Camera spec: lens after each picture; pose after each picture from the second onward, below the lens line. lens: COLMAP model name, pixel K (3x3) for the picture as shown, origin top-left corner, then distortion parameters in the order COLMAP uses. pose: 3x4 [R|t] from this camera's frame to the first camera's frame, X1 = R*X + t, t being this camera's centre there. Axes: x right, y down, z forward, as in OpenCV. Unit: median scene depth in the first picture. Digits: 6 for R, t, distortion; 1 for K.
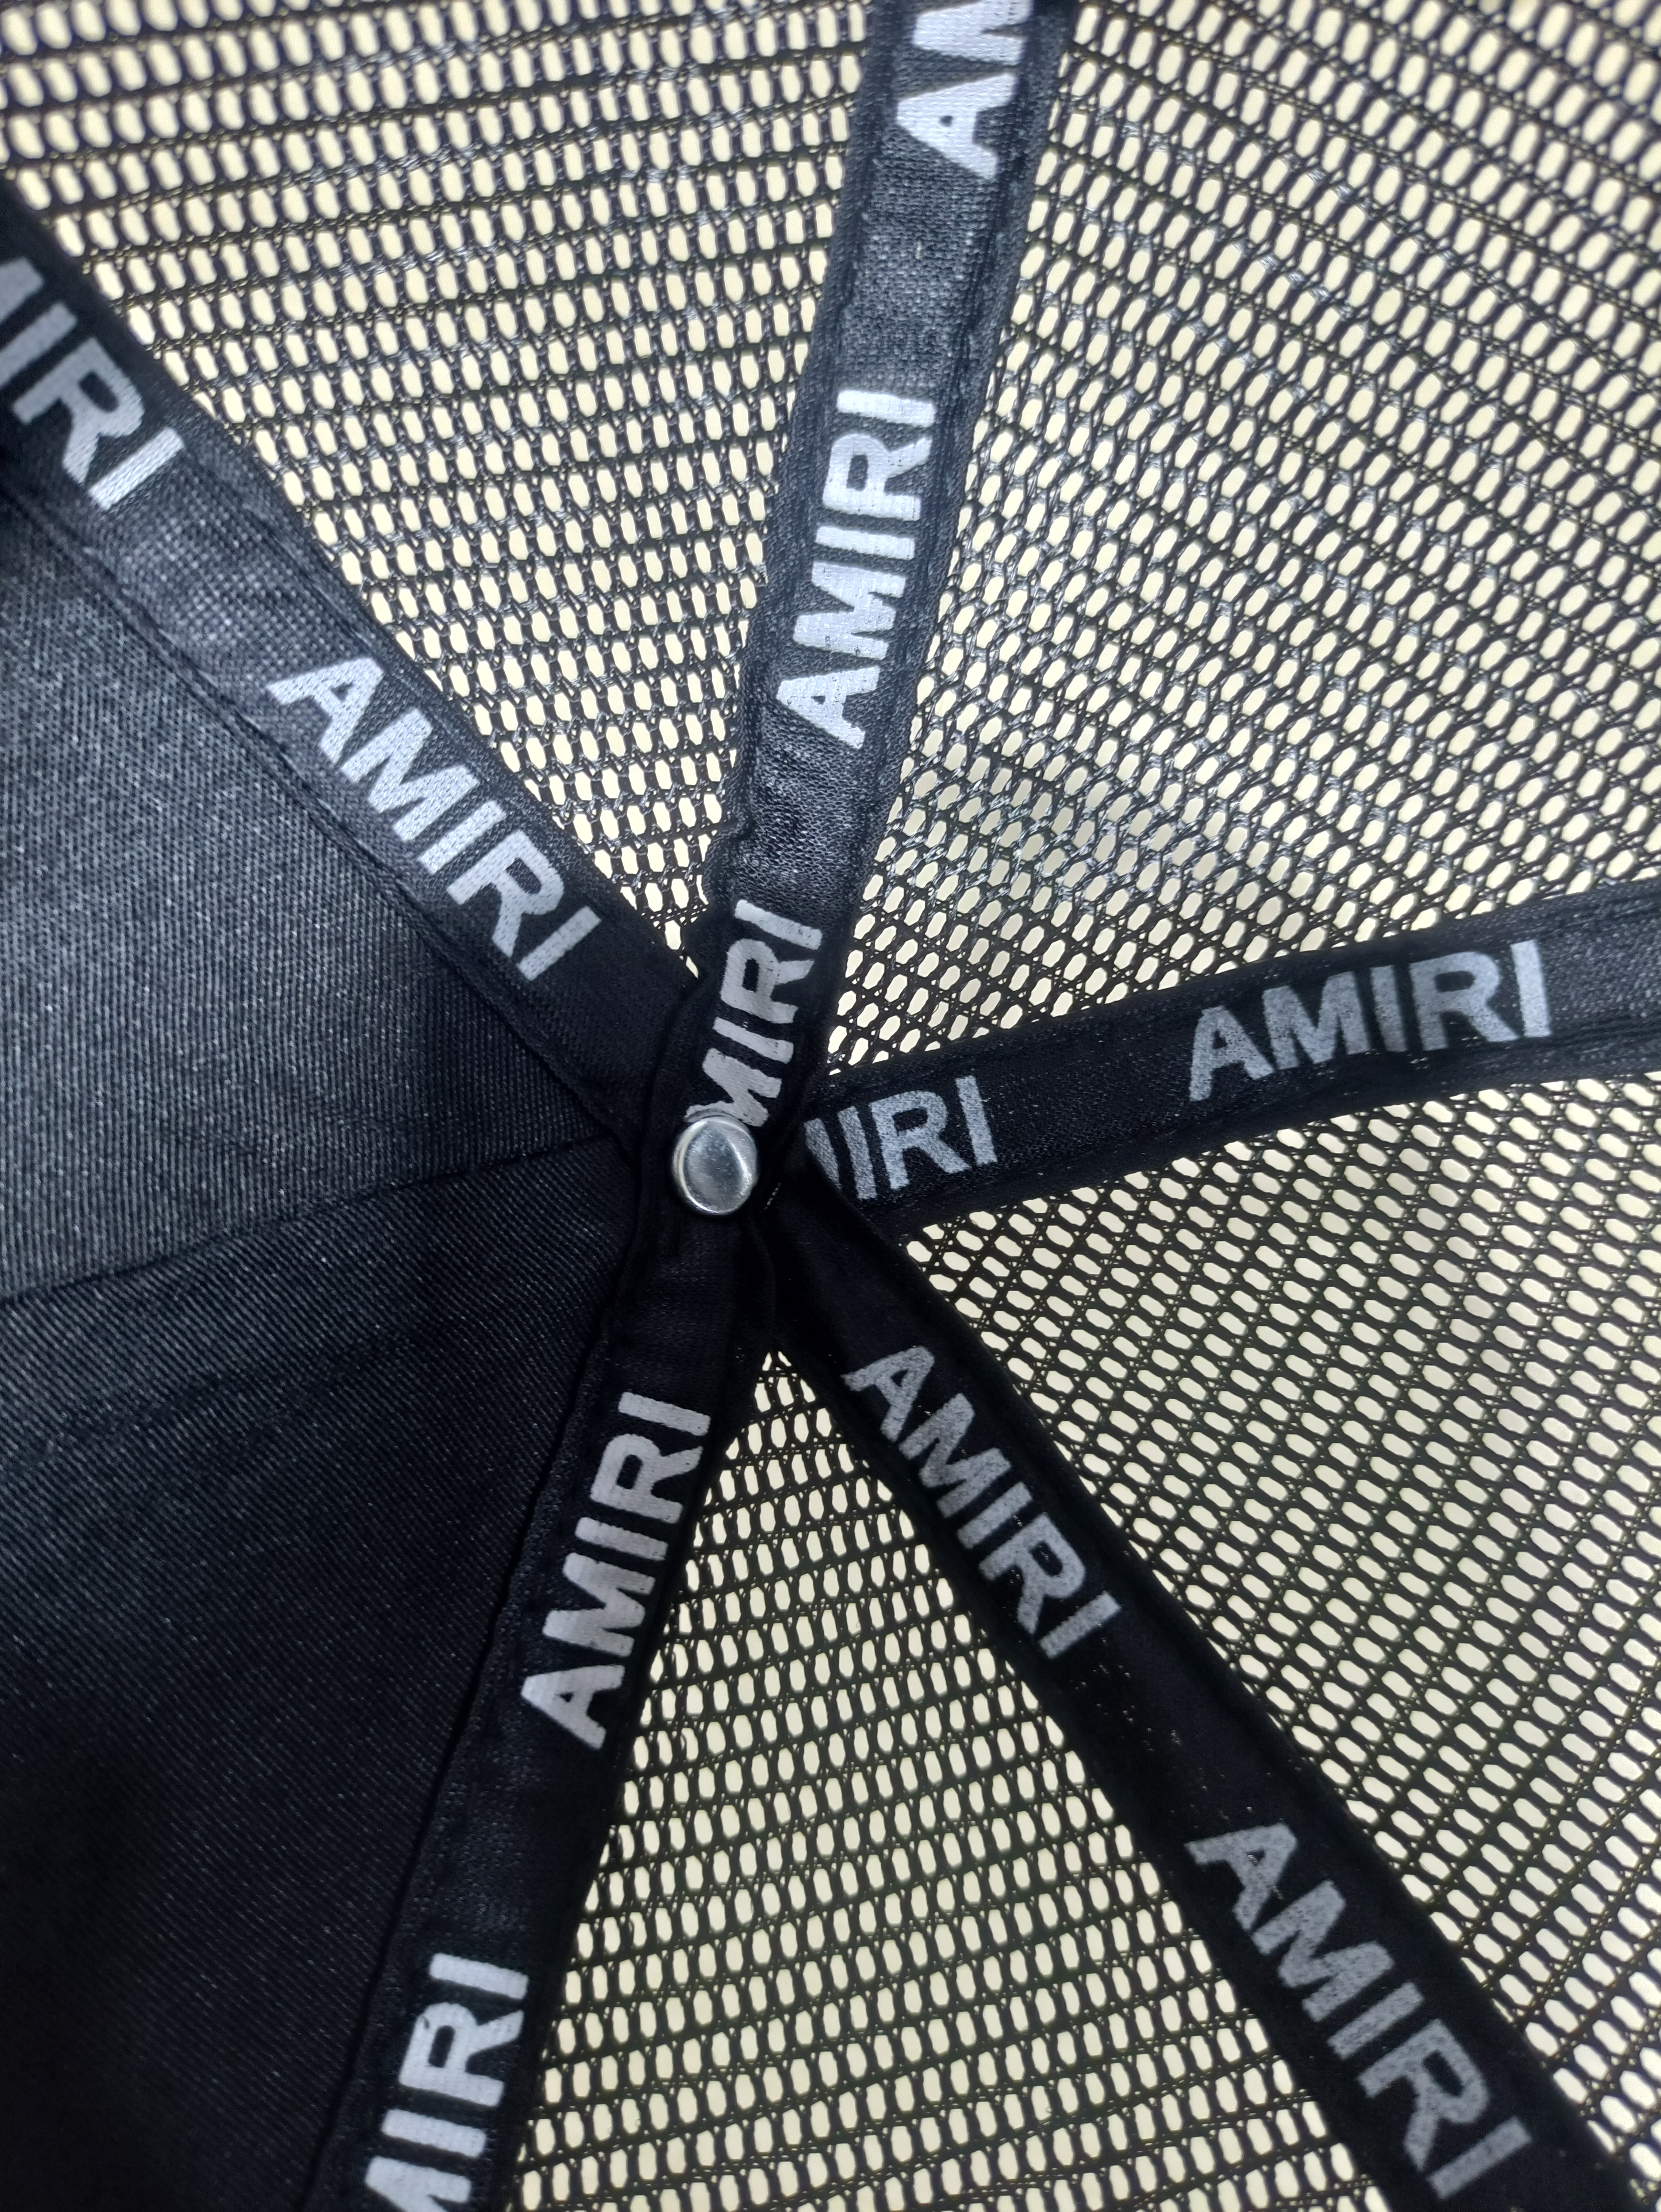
lens RADIAL K [[1738.9, 0, 824.4], [0, 1738.9, 1138.8], [0, 0, 1]] dist [-0.003953, -0.052136]
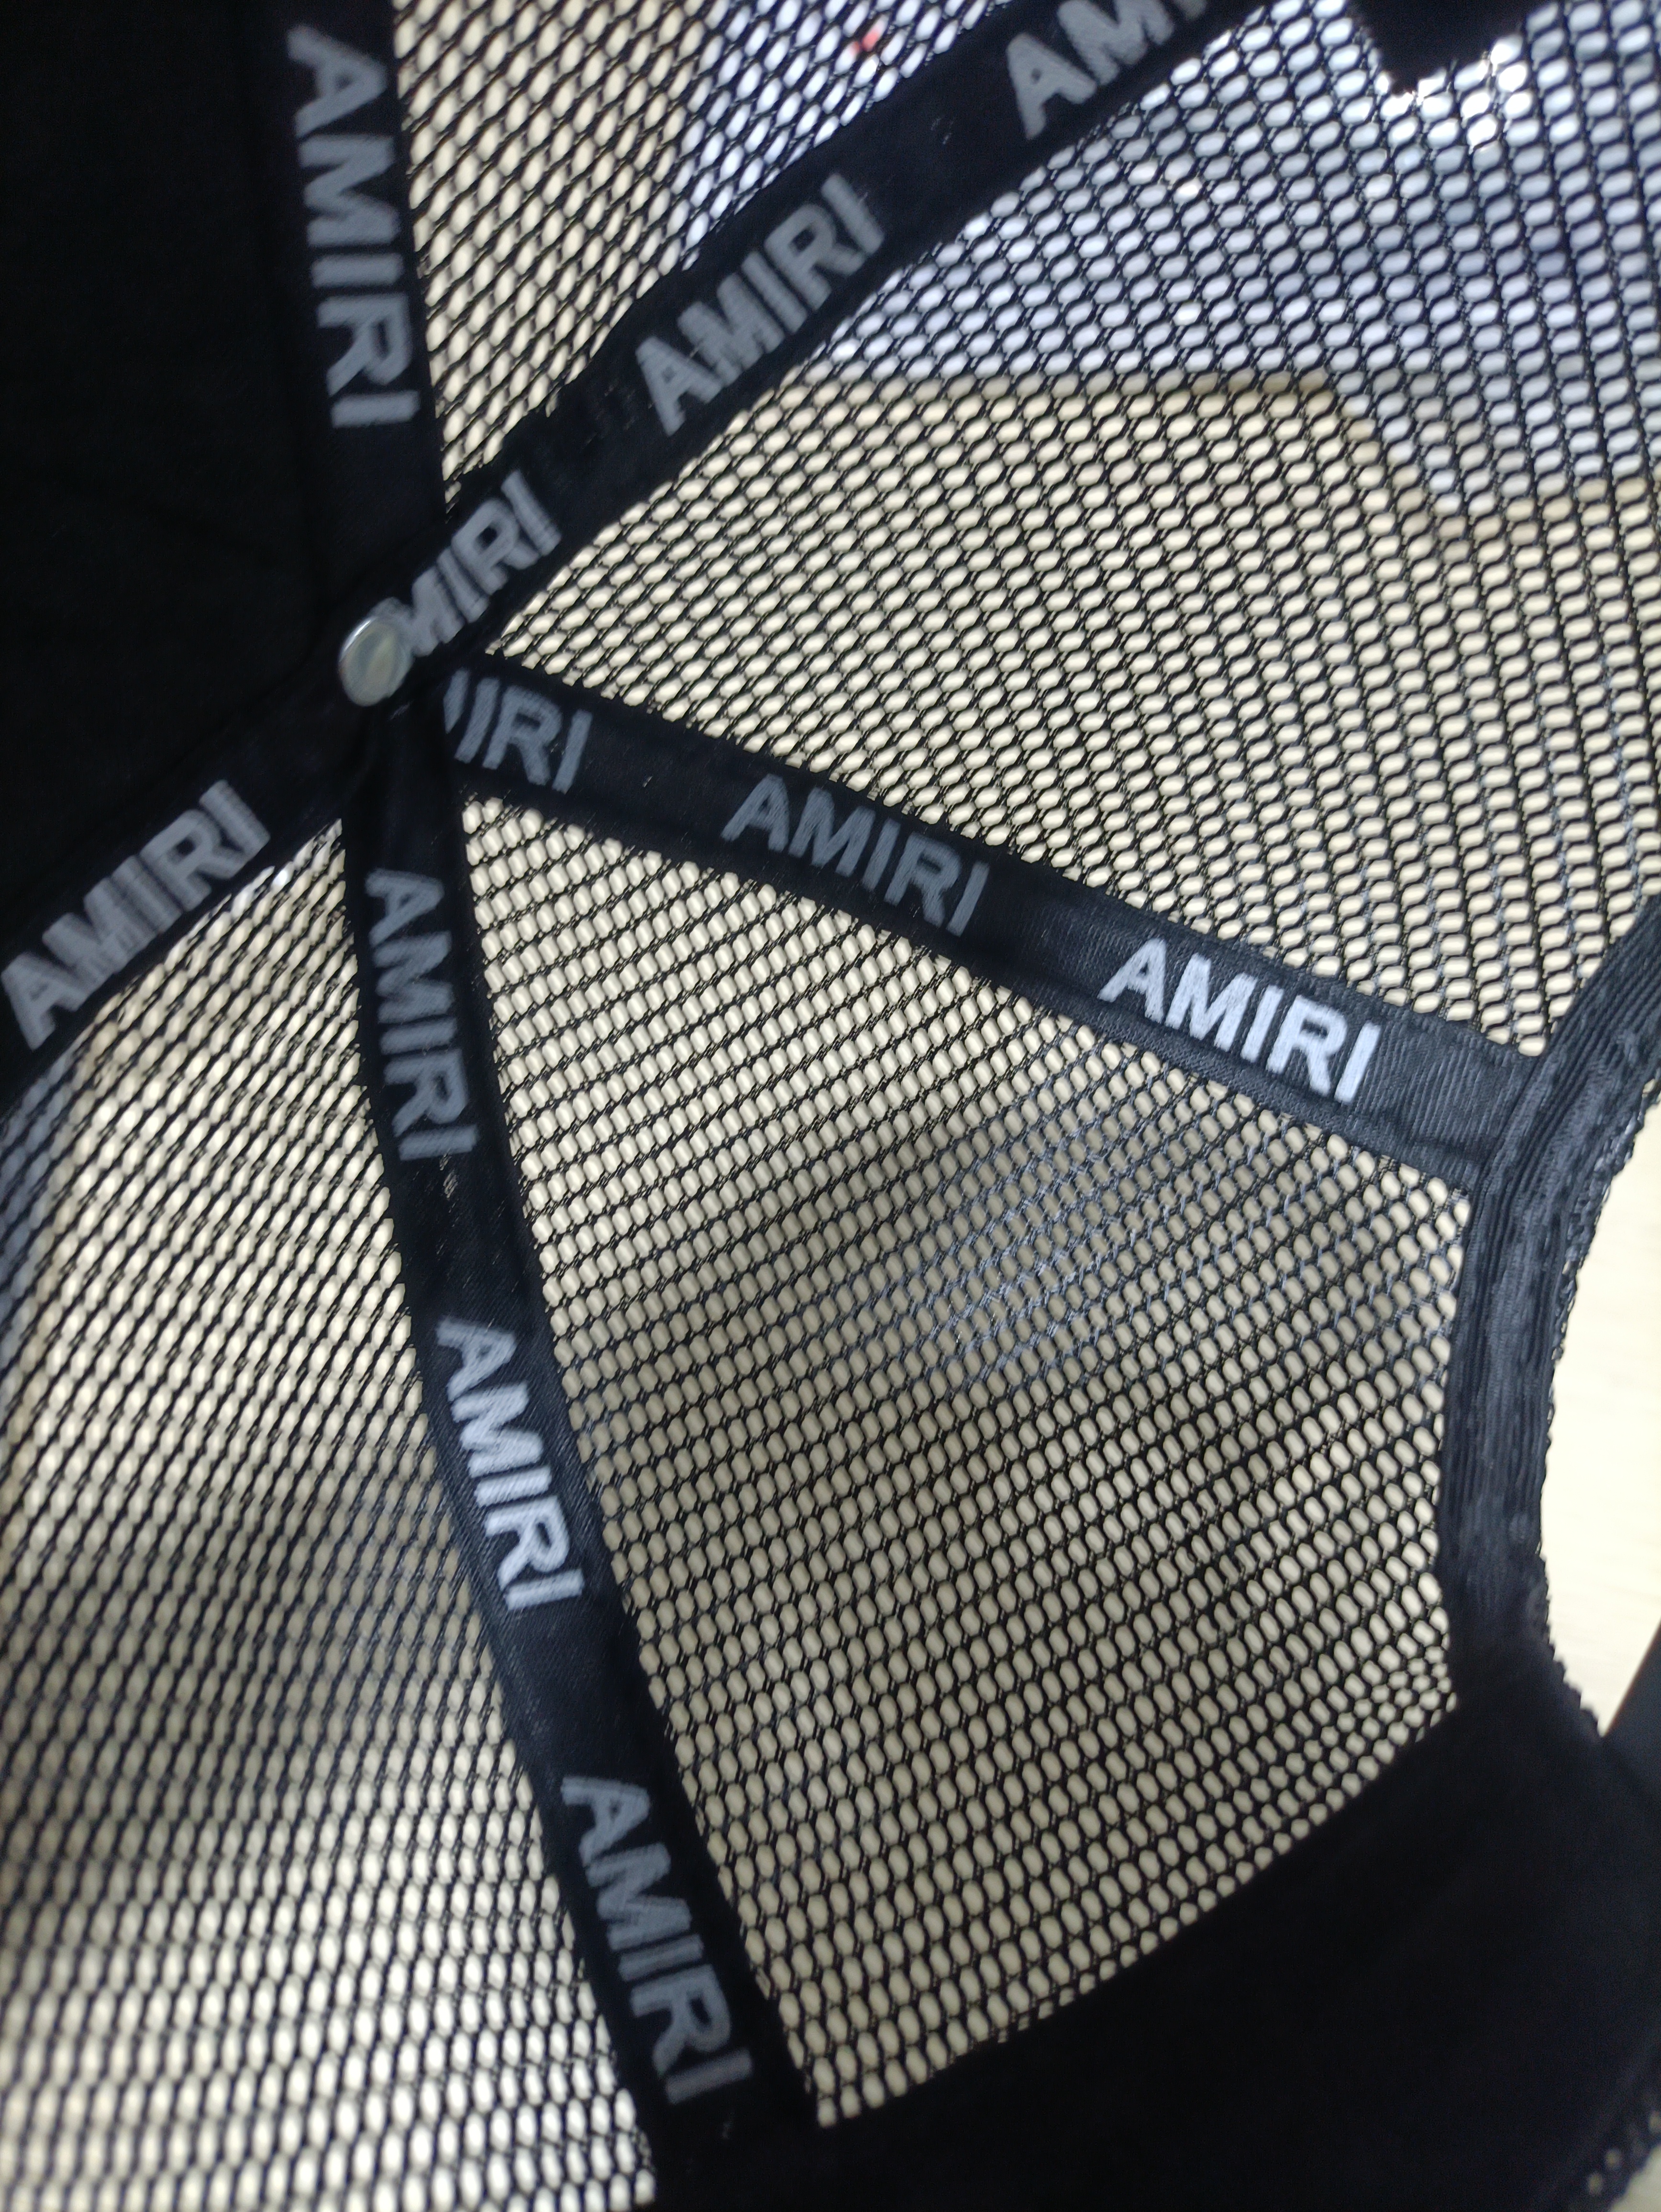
lens RADIAL K [[1738.9, 0, 824.4], [0, 1738.9, 1138.8], [0, 0, 1]] dist [-0.003953, -0.052136]
pose [[0.739030, 0.450956, 0.500472, -0.275978], [-0.518633, 0.854985, -0.004546, 0.139580], [-0.429947, -0.256202, 0.865740, -0.200314]]
